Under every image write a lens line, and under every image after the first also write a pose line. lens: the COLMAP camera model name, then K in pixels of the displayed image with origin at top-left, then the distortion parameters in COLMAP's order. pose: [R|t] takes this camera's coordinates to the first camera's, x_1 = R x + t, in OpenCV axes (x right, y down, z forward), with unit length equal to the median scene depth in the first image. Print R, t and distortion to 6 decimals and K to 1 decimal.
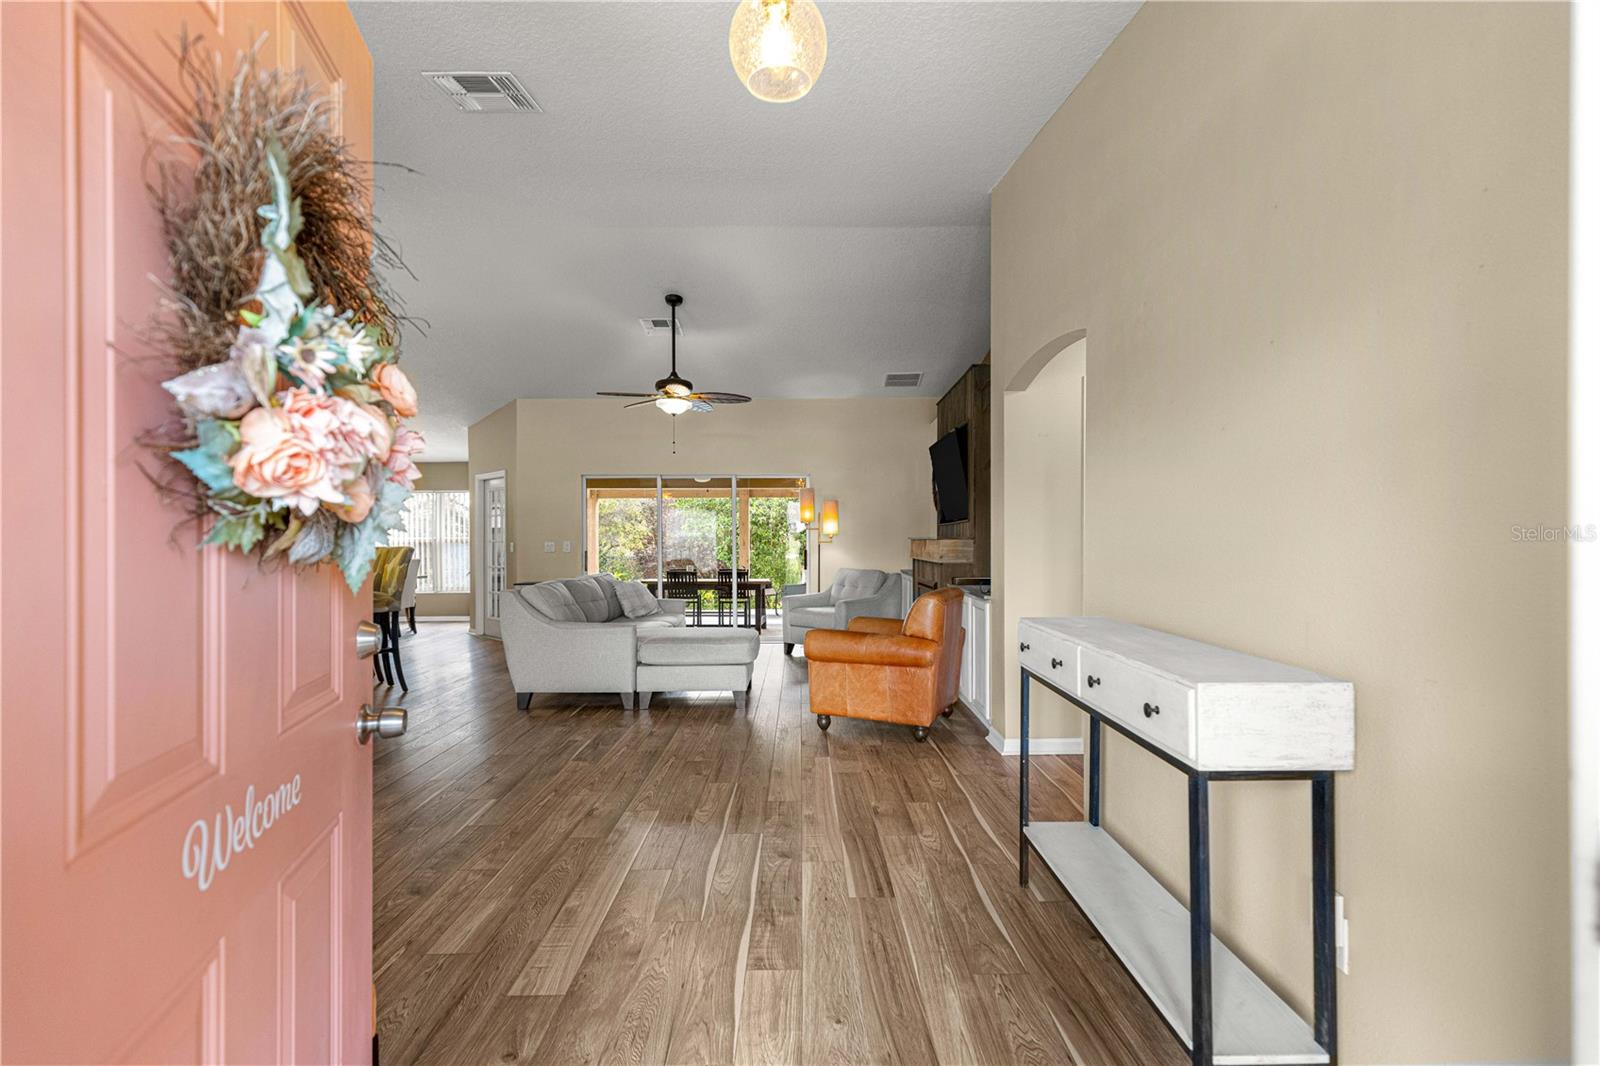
lens RADIAL K [[715.5, 0, 804.8], [0, 715.5, 535.0], [0, 0, 1]] dist [0.004752, -0.000529]
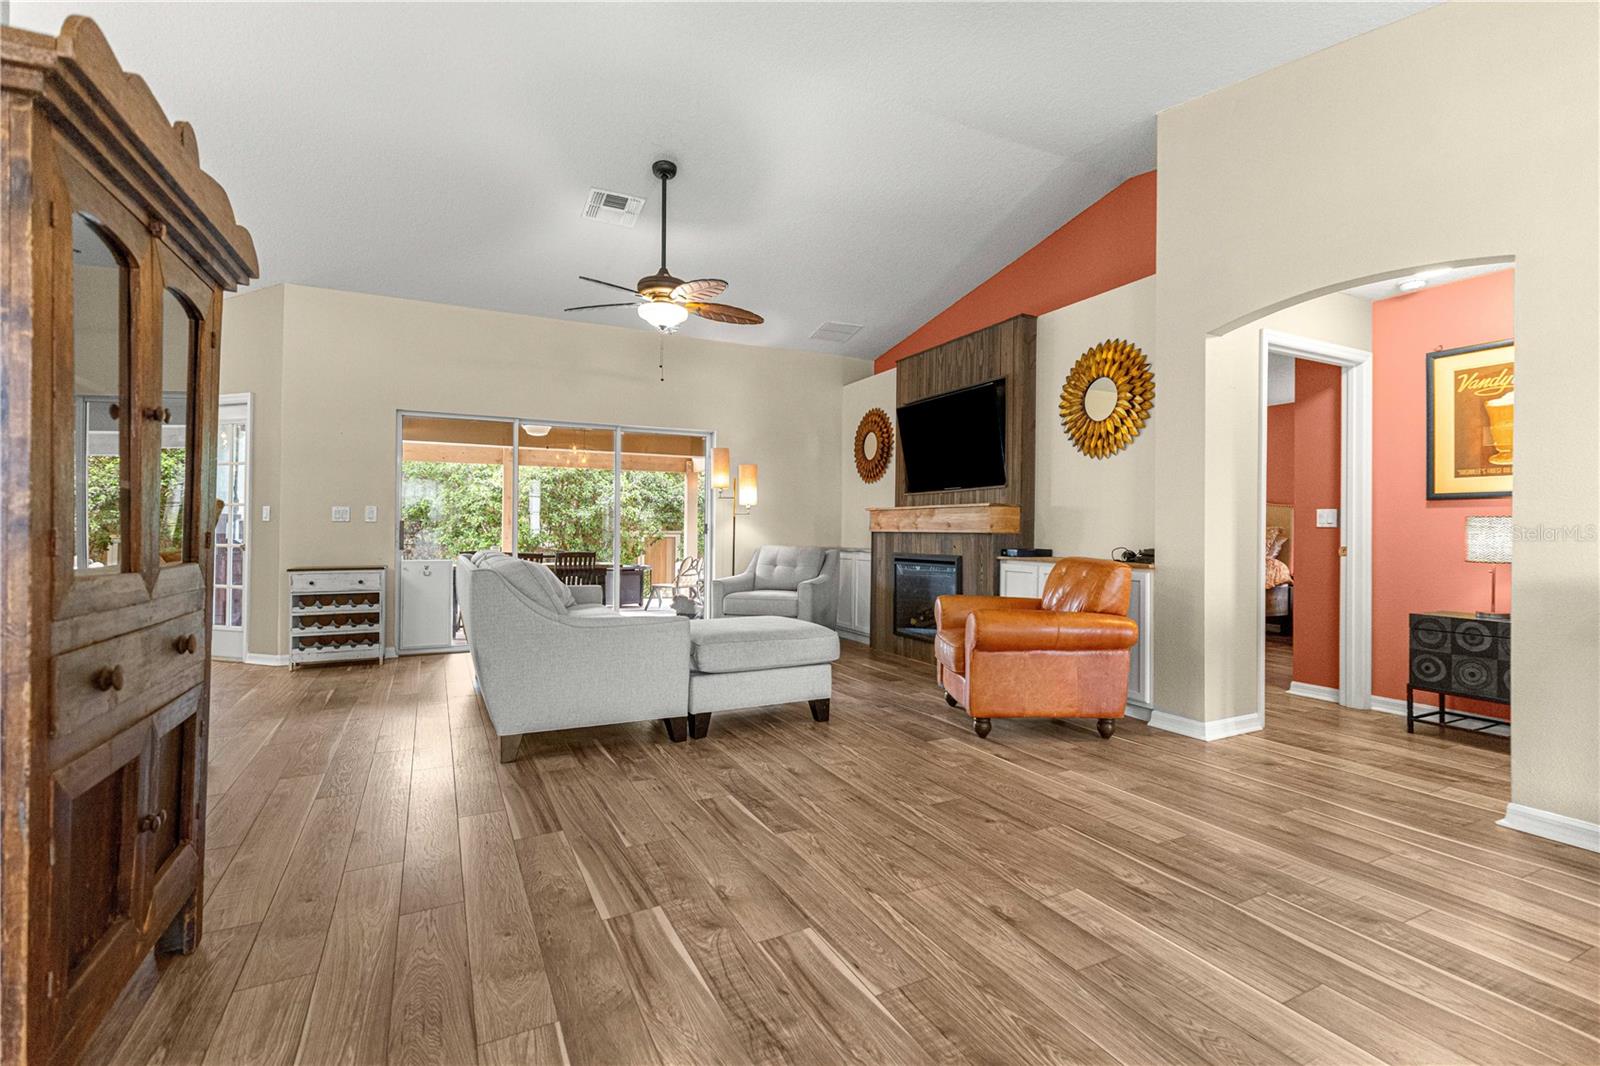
lens RADIAL K [[729.6, 0, 809.6], [0, 729.6, 527.5], [0, 0, 1]] dist [0.008881, -0.000625]
pose [[0.892154, 0.011351, 0.451590, -0.454069], [-0.013390, 0.999909, 0.001318, 0.037222], [-0.451534, -0.007223, 0.892225, 0.325682]]
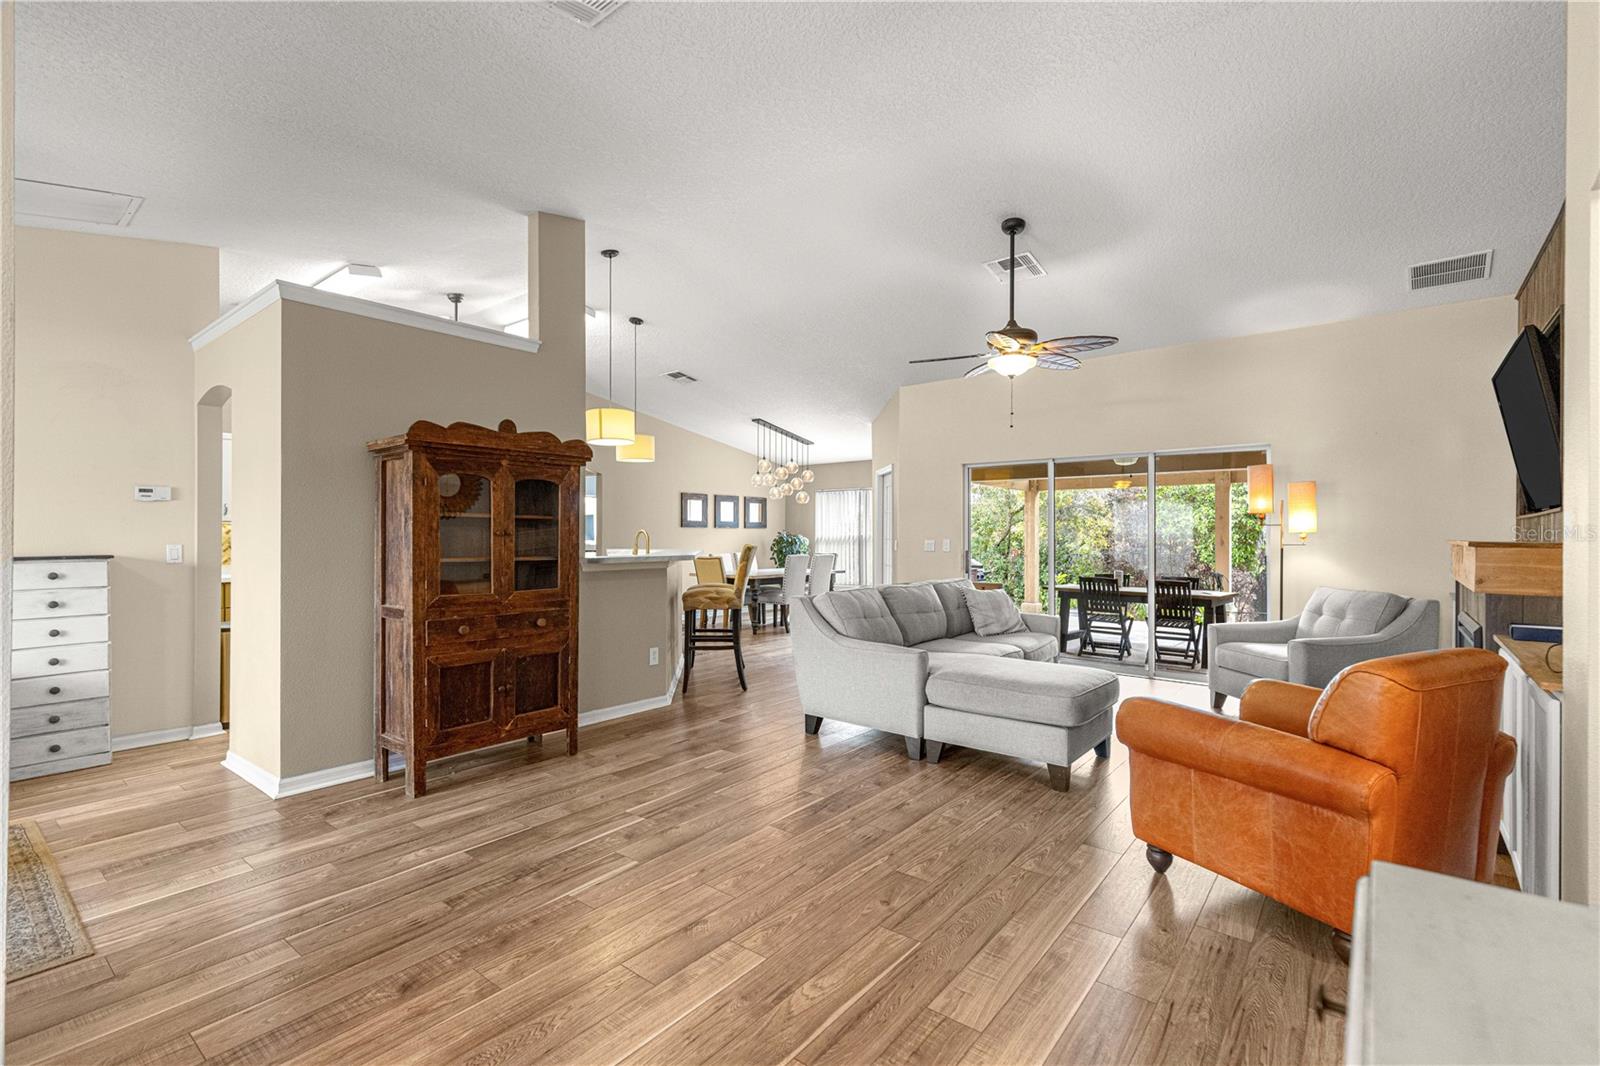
lens RADIAL K [[715.5, 0, 804.8], [0, 715.5, 535.0], [0, 0, 1]] dist [0.004752, -0.000529]
pose [[0.778641, 0.006323, -0.627438, 0.148980], [-0.000987, 0.999960, 0.008853, -0.007598], [0.627469, -0.006274, 0.778616, 0.319644]]
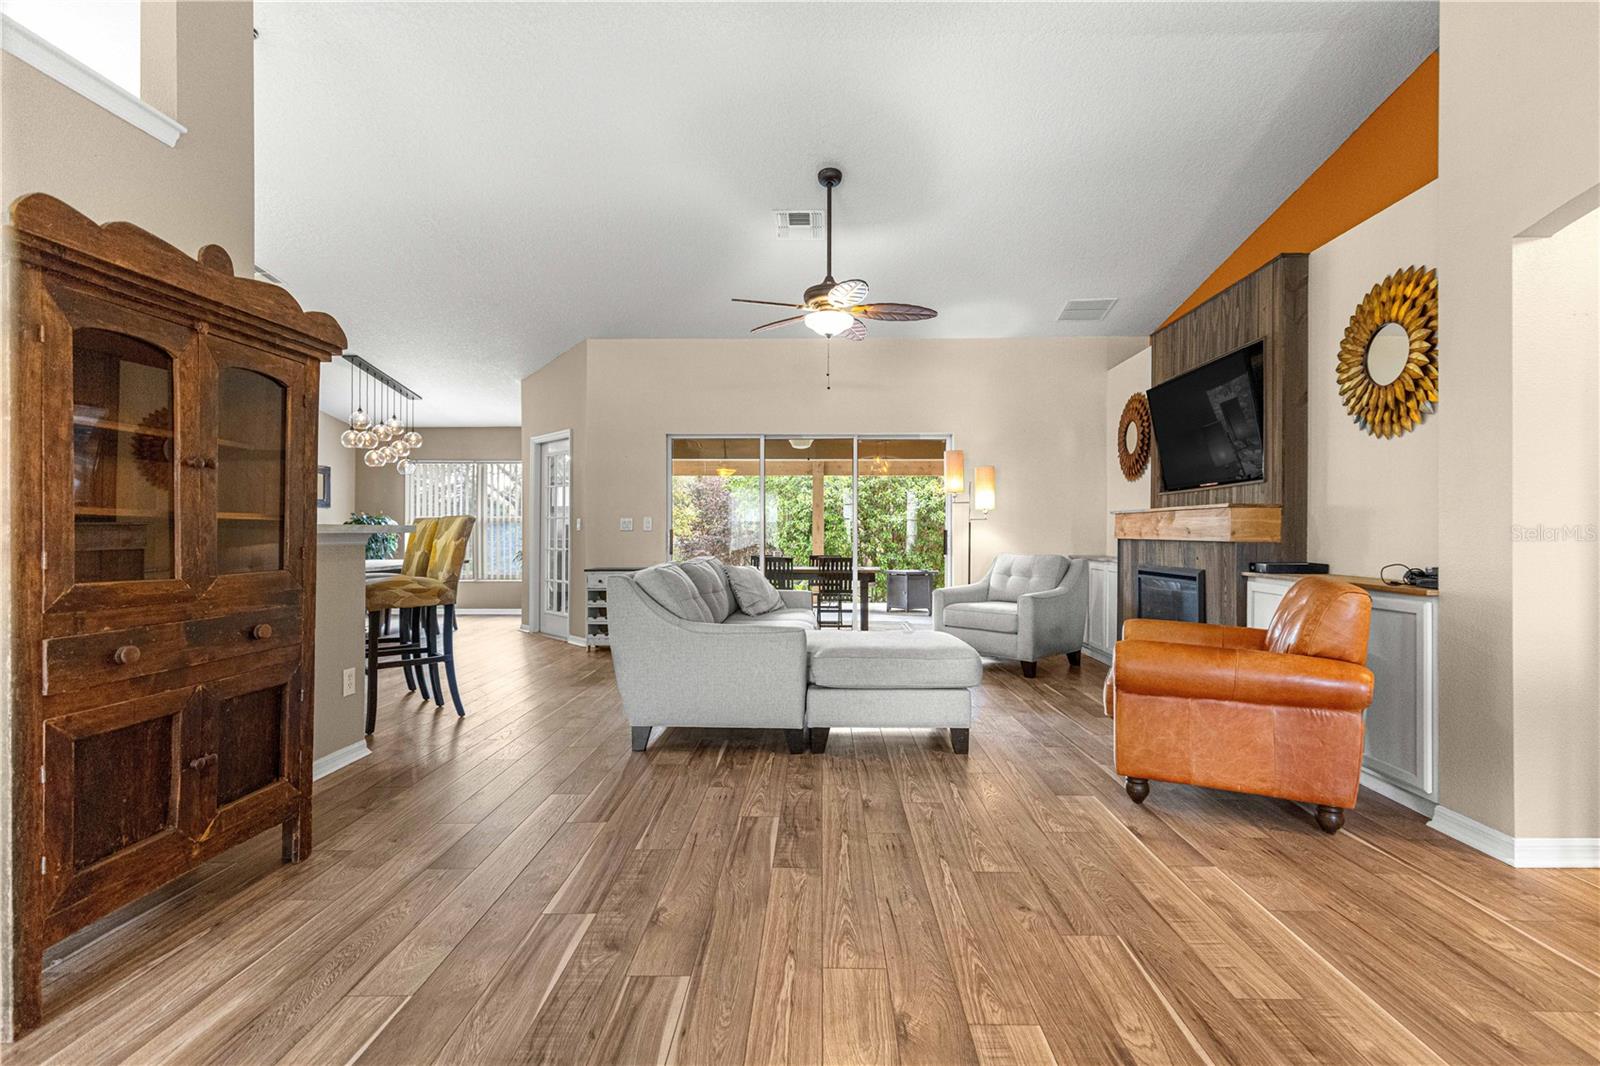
lens RADIAL K [[729.6, 0, 809.6], [0, 729.6, 527.5], [0, 0, 1]] dist [0.008881, -0.000625]
pose [[0.999723, 0.005985, -0.022783, -0.219453], [-0.005939, 0.999980, 0.002090, 0.028874], [0.022795, -0.001954, 0.999738, 0.313040]]
